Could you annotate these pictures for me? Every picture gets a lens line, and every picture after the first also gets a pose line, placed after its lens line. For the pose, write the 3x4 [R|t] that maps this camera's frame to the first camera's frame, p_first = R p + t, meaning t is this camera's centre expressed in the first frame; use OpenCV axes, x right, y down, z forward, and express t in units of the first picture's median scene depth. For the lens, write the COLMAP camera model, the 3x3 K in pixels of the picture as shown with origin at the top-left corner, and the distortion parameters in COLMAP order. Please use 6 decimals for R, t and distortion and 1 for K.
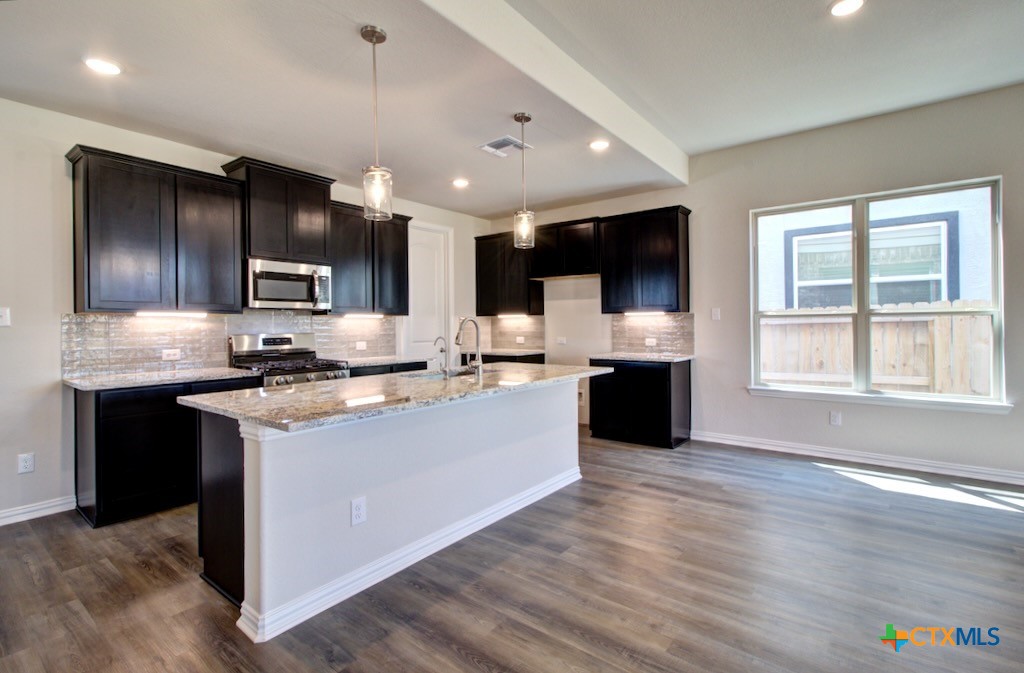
lens RADIAL K [[472.9, 0, 508.9], [0, 472.9, 326.1], [0, 0, 1]] dist [-0.002589, 0.000473]
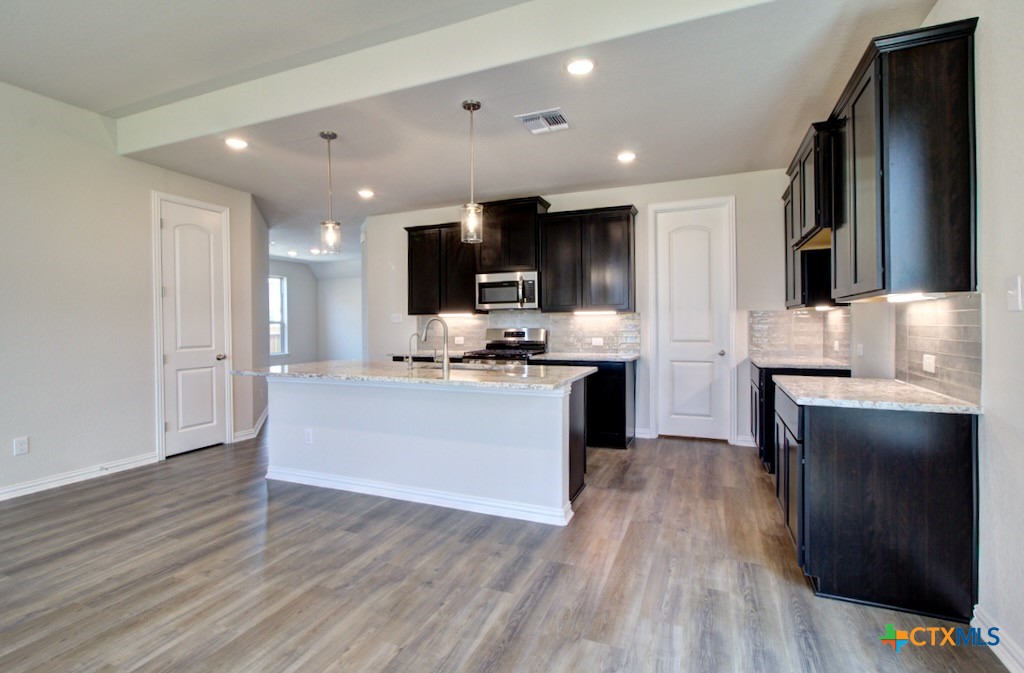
lens RADIAL K [[472.9, 0, 511.9], [0, 472.9, 326.2], [0, 0, 1]] dist [-0.002589, 0.000473]
pose [[0.274058, 0.012846, -0.961627, 0.787338], [0.002397, 0.999899, 0.014041, -0.008886], [0.961710, -0.006153, 0.274000, 0.663085]]
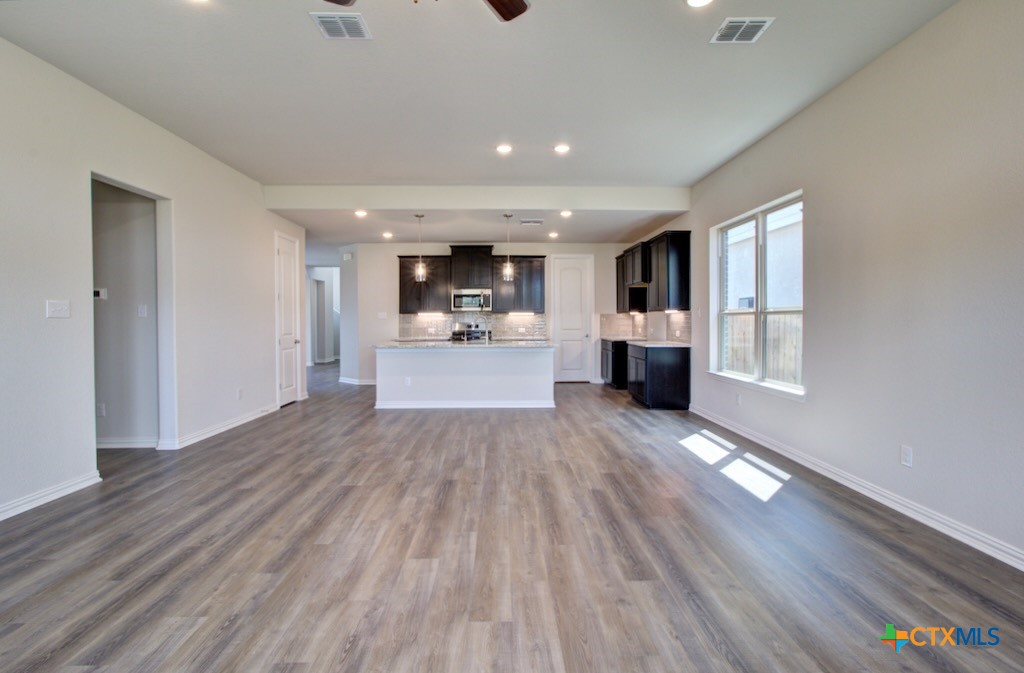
lens RADIAL K [[467.9, 0, 508.0], [0, 467.9, 319.3], [0, 0, 1]] dist [-0.006283, 0.001038]
pose [[0.638625, 0.007835, -0.769478, 1.266047], [-0.006180, 0.999968, 0.005052, -0.011568], [0.769493, 0.001529, 0.638653, -0.214568]]
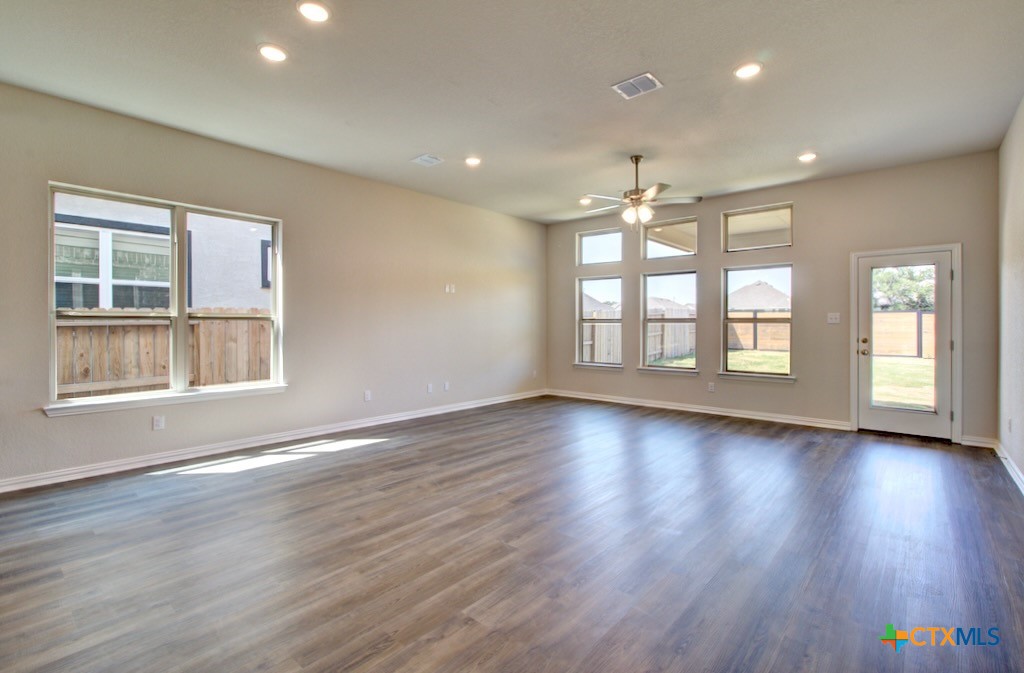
lens RADIAL K [[472.9, 0, 504.2], [0, 472.9, 329.0], [0, 0, 1]] dist [-0.002589, 0.000473]
pose [[0.056305, -0.002038, 0.998412, -0.260545], [0.001278, 0.999997, 0.001969, -0.001459], [-0.998413, 0.001166, 0.056308, 0.229611]]
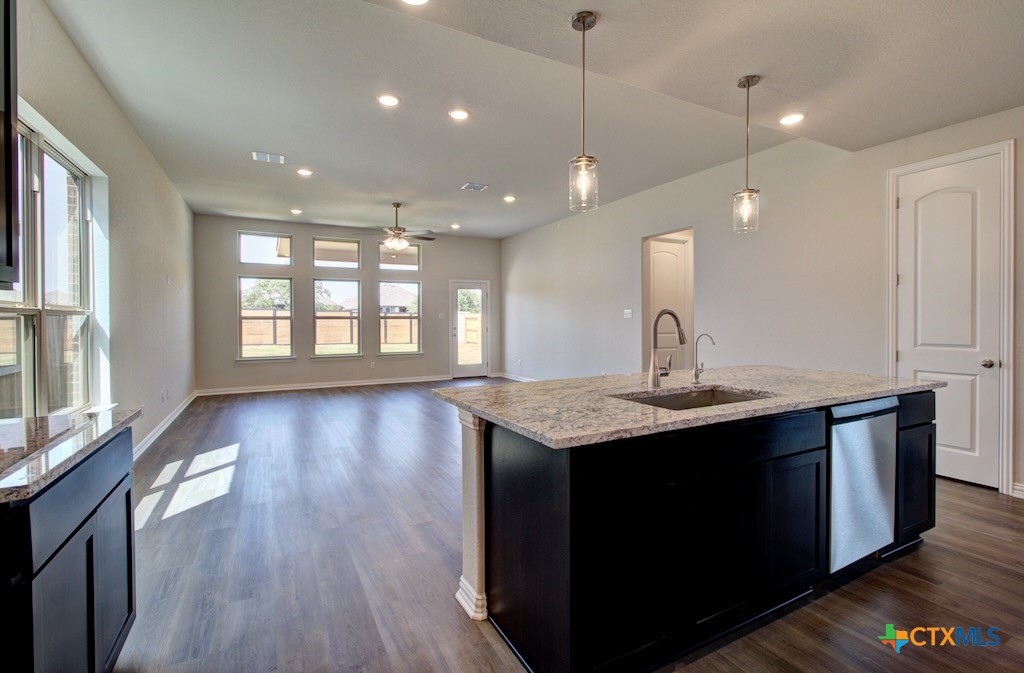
lens RADIAL K [[472.9, 0, 512.9], [0, 472.9, 320.1], [0, 0, 1]] dist [-0.002589, 0.000473]
pose [[-0.916578, 0.012590, 0.399657, -0.122003], [0.013277, 0.999911, -0.001050, -0.001772], [-0.399635, 0.004344, -0.916664, 1.370696]]
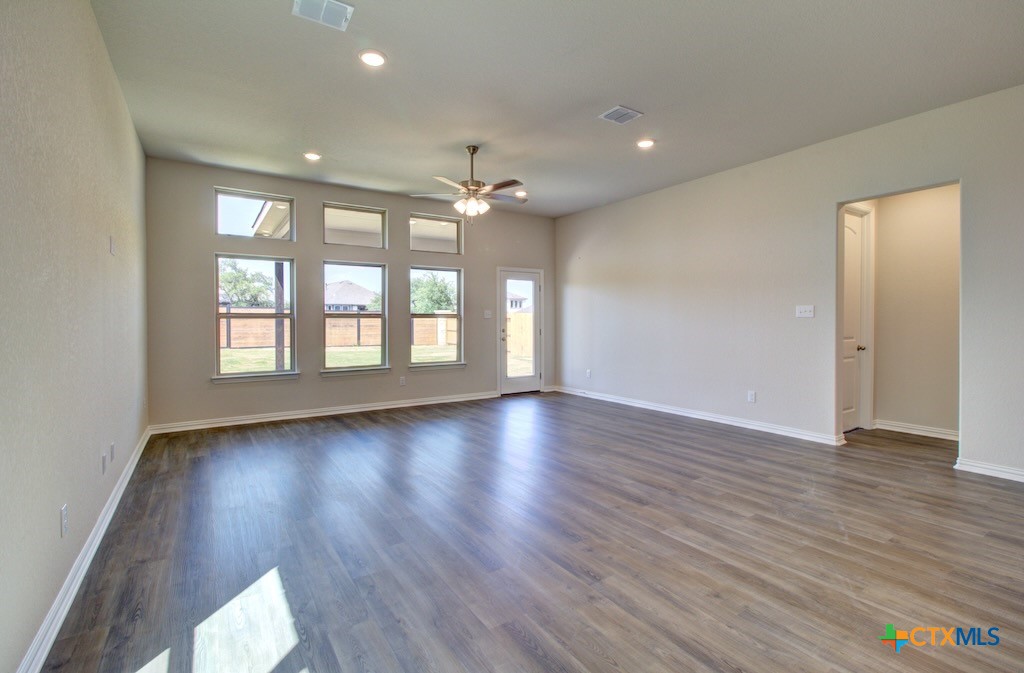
lens RADIAL K [[472.9, 0, 514.1], [0, 472.9, 320.5], [0, 0, 1]] dist [-0.002589, 0.000473]
pose [[-0.953815, 0.010627, 0.300205, 0.503500], [0.011822, 0.999928, 0.002164, -0.007920], [-0.300161, 0.005613, -0.953872, 1.043717]]
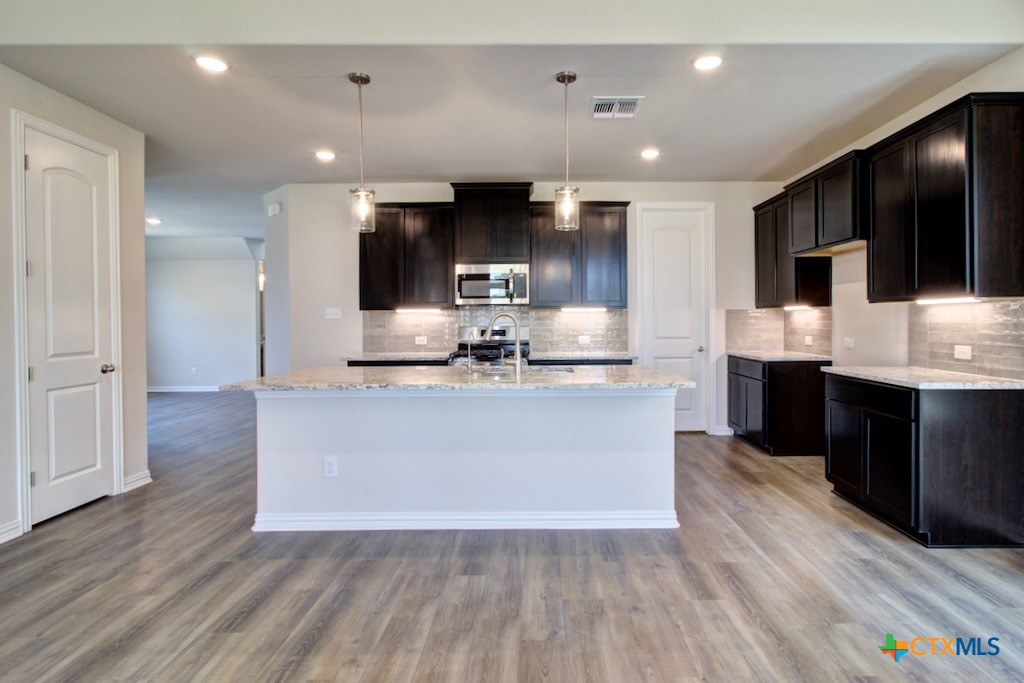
lens RADIAL K [[513.2, 0, 540.5], [0, 513.2, 321.8], [0, 0, 1]] dist [0.002150, -0.001595]
pose [[0.626366, 0.008071, -0.779487, 0.591068], [-0.003796, 0.999966, 0.007304, -0.005075], [0.779520, -0.001616, 0.626375, 0.311612]]
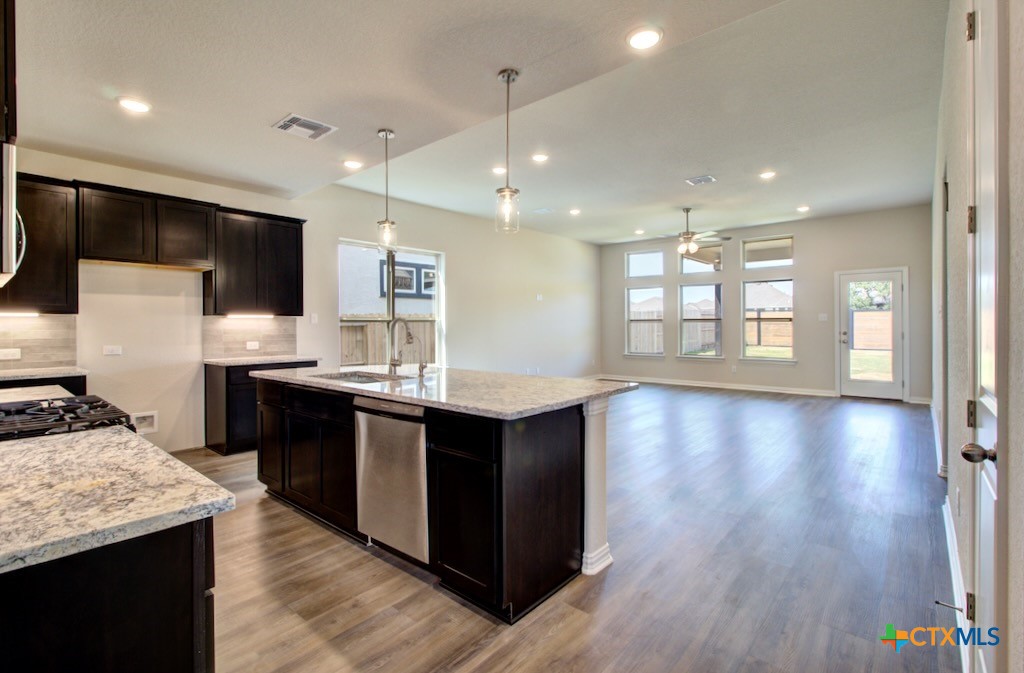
lens RADIAL K [[472.9, 0, 506.7], [0, 472.9, 329.7], [0, 0, 1]] dist [-0.002589, 0.000473]
pose [[0.051427, -0.002051, 0.998675, -0.840278], [0.009571, 0.999953, 0.001560, 0.006320], [-0.998631, 0.009478, 0.051444, 0.547703]]
